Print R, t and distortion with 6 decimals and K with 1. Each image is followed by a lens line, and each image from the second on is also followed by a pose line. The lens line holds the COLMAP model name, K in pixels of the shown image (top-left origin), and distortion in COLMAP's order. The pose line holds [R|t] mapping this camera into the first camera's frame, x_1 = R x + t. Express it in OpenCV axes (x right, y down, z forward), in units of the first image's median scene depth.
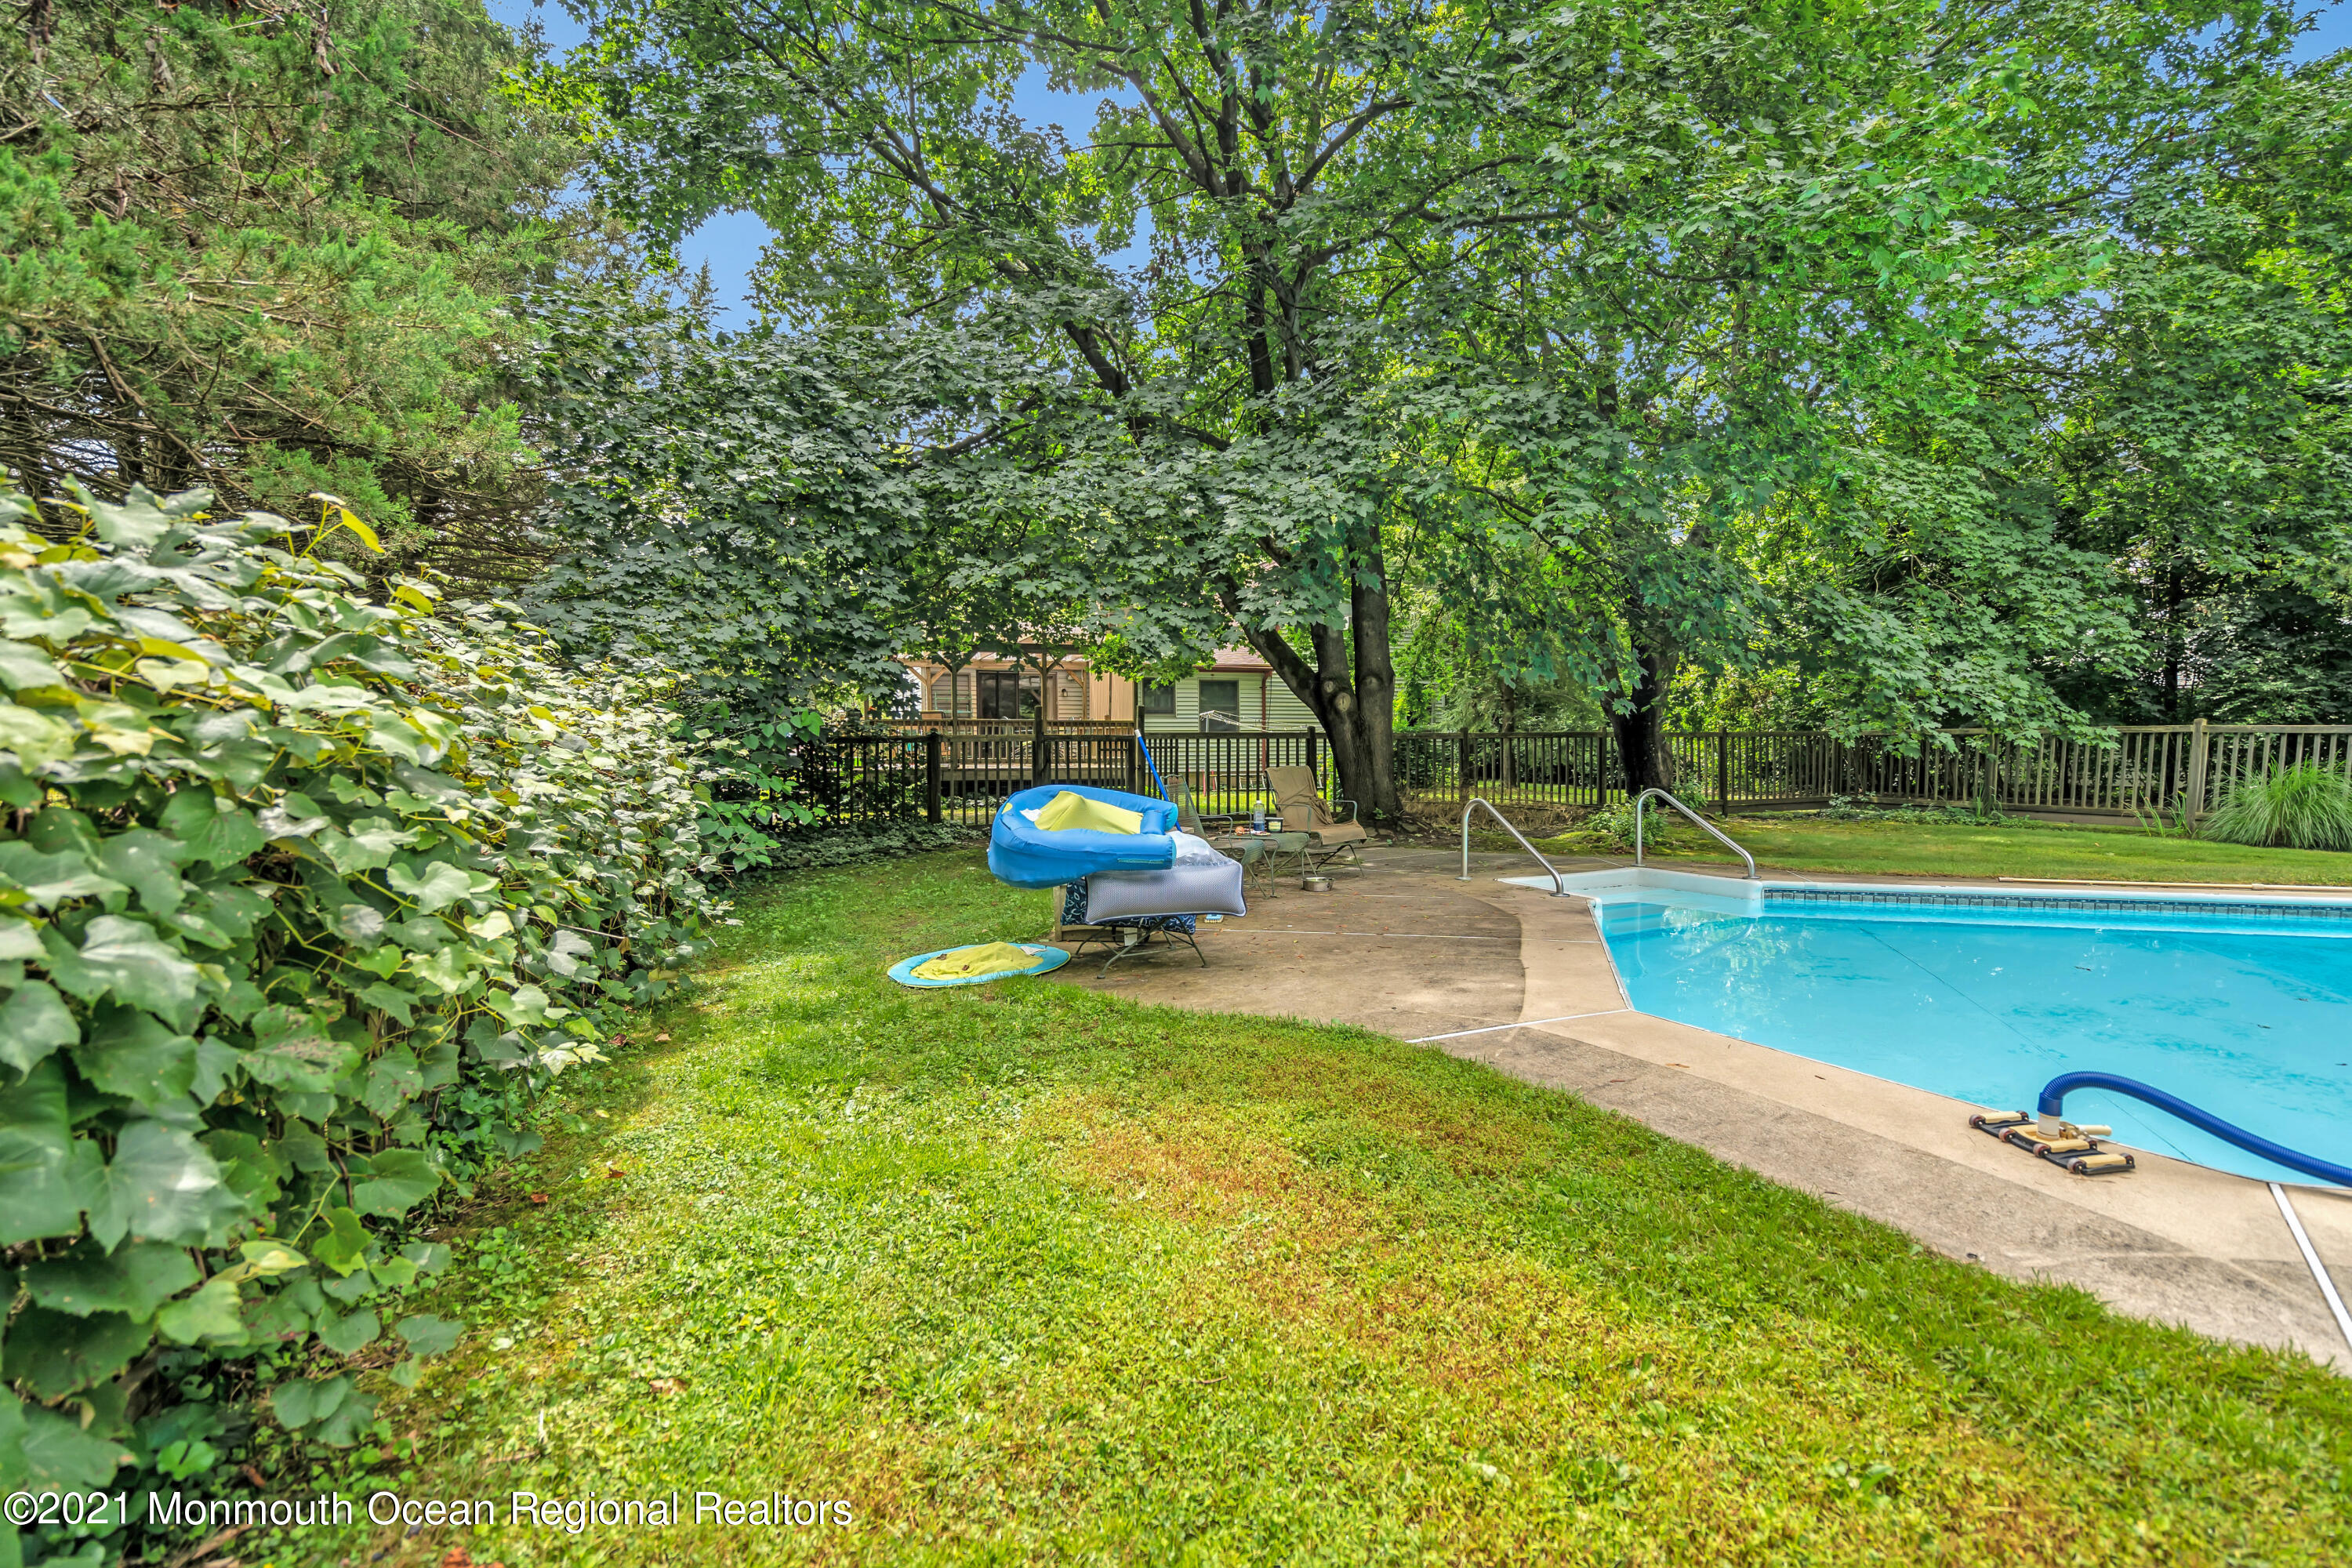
lens RADIAL K [[1070.1, 0, 1185.9], [0, 1070.1, 769.0], [0, 0, 1]] dist [-0.003316, 0.000068]
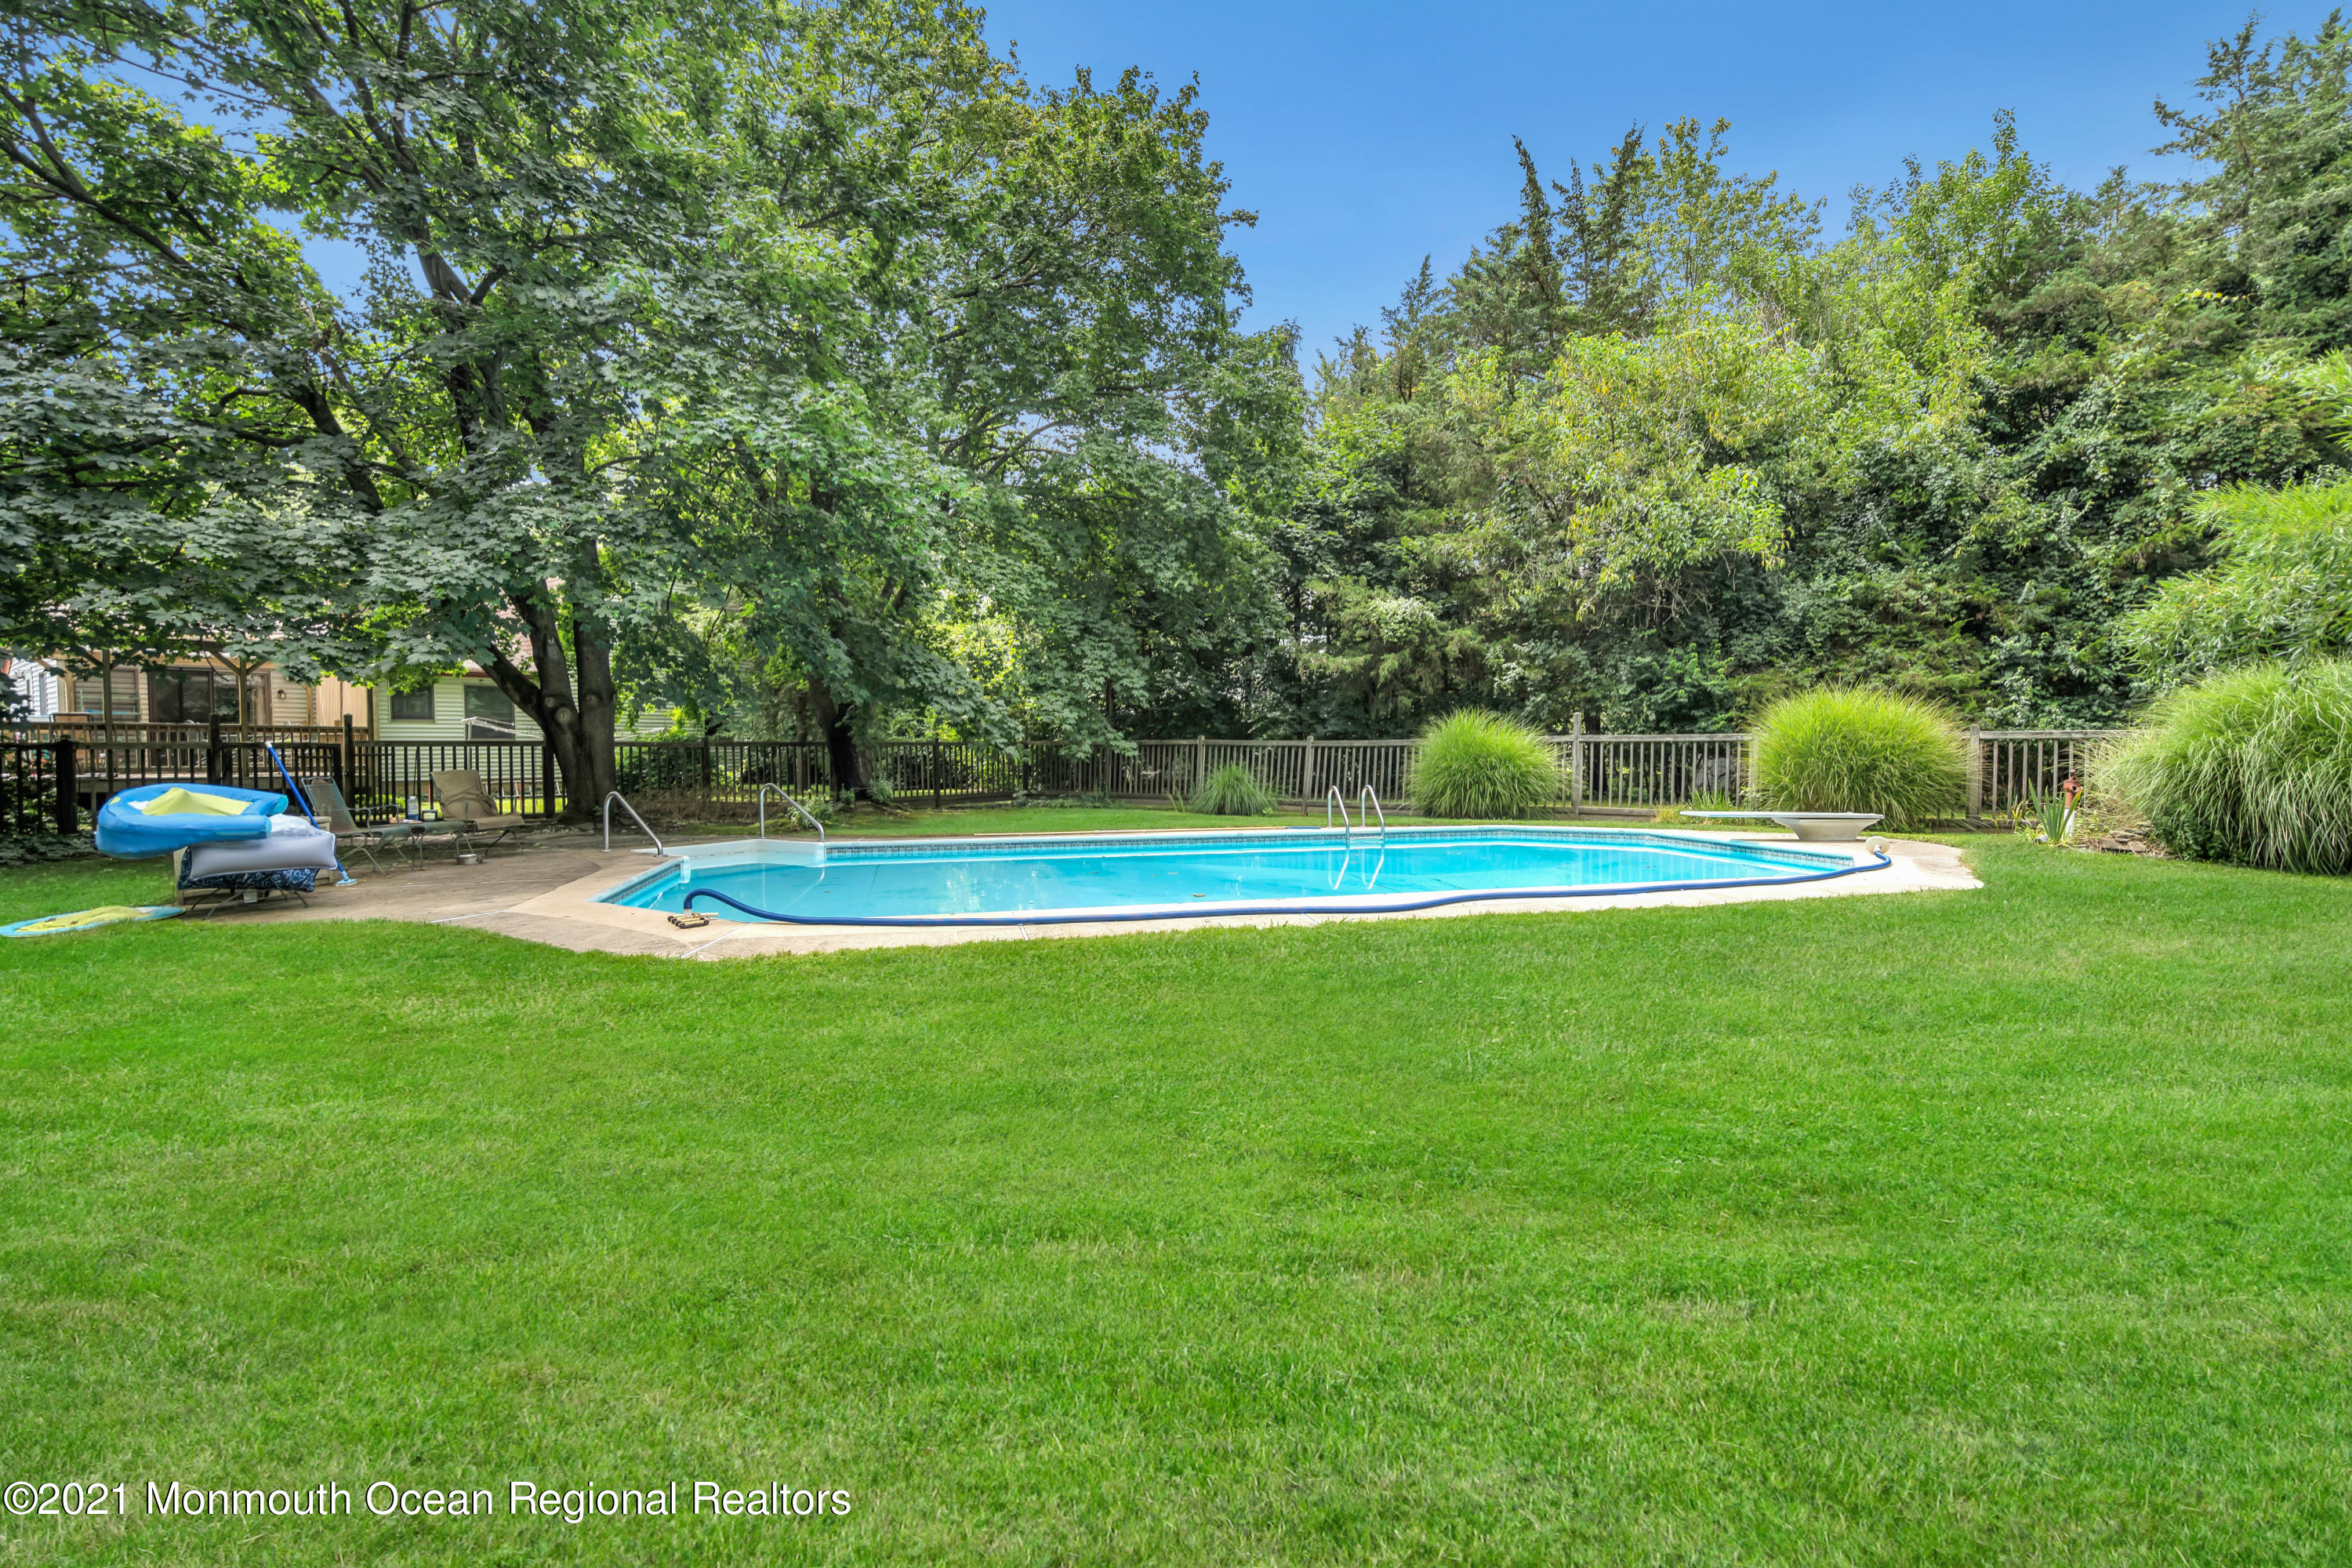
lens RADIAL K [[1045.7, 0, 1178.6], [0, 1045.7, 781.0], [0, 0, 1]] dist [-0.001806, -0.000746]
pose [[0.841099, -0.015225, 0.540668, 0.156172], [0.012579, 0.999884, 0.008586, 0.011034], [-0.540736, -0.000420, 0.841193, -0.515797]]
